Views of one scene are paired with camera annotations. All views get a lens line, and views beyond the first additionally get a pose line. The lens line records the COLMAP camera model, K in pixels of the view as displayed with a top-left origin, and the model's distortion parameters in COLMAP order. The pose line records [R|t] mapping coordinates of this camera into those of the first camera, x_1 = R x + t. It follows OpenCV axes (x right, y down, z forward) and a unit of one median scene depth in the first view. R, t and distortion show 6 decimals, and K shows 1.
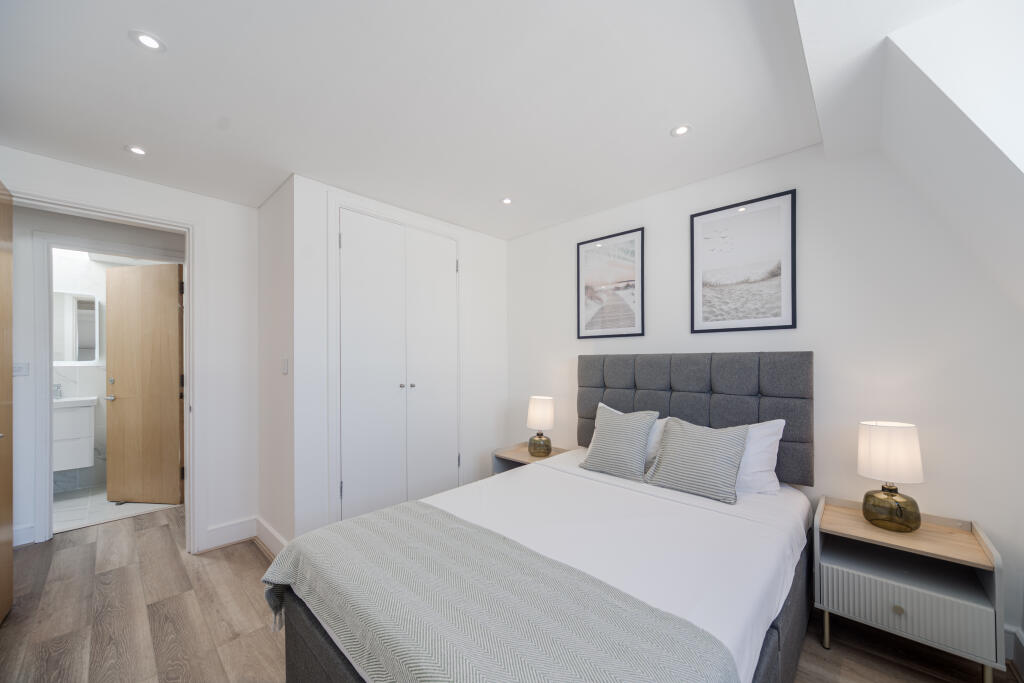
lens RADIAL K [[396.5, 0, 512.7], [0, 396.5, 360.4], [0, 0, 1]] dist [-0.001706, -0.000080]
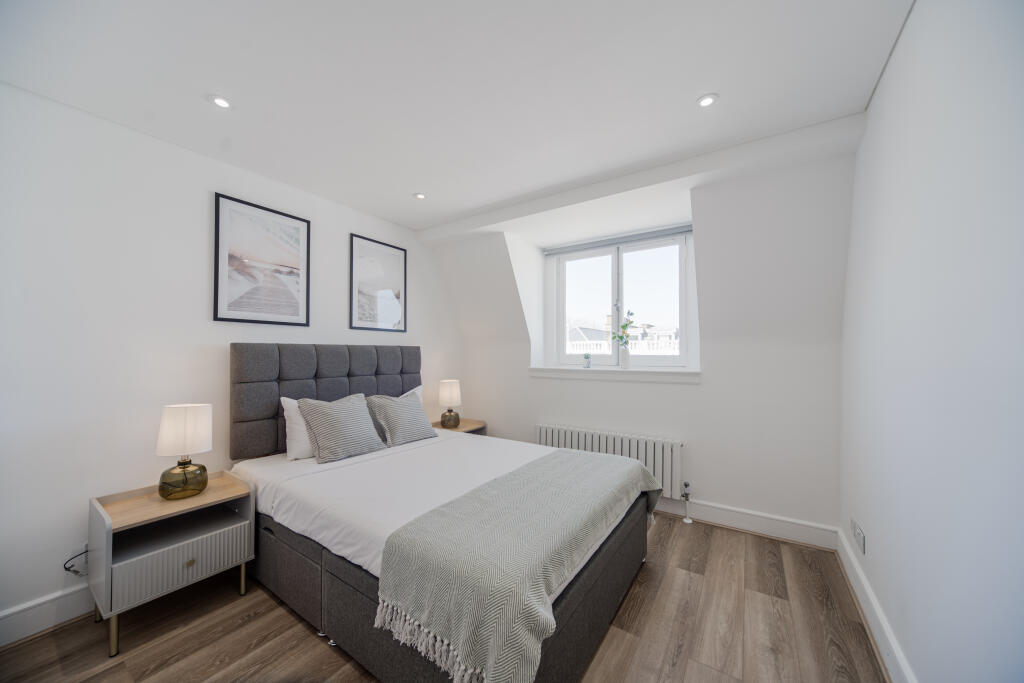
lens RADIAL K [[350.9, 0, 519.0], [0, 350.9, 346.4], [0, 0, 1]] dist [-0.003218, -0.000124]
pose [[-0.162532, 0.019882, 0.986503, -0.634868], [-0.007210, 0.999746, -0.021337, 0.004848], [-0.986677, -0.010581, -0.162347, 0.595723]]
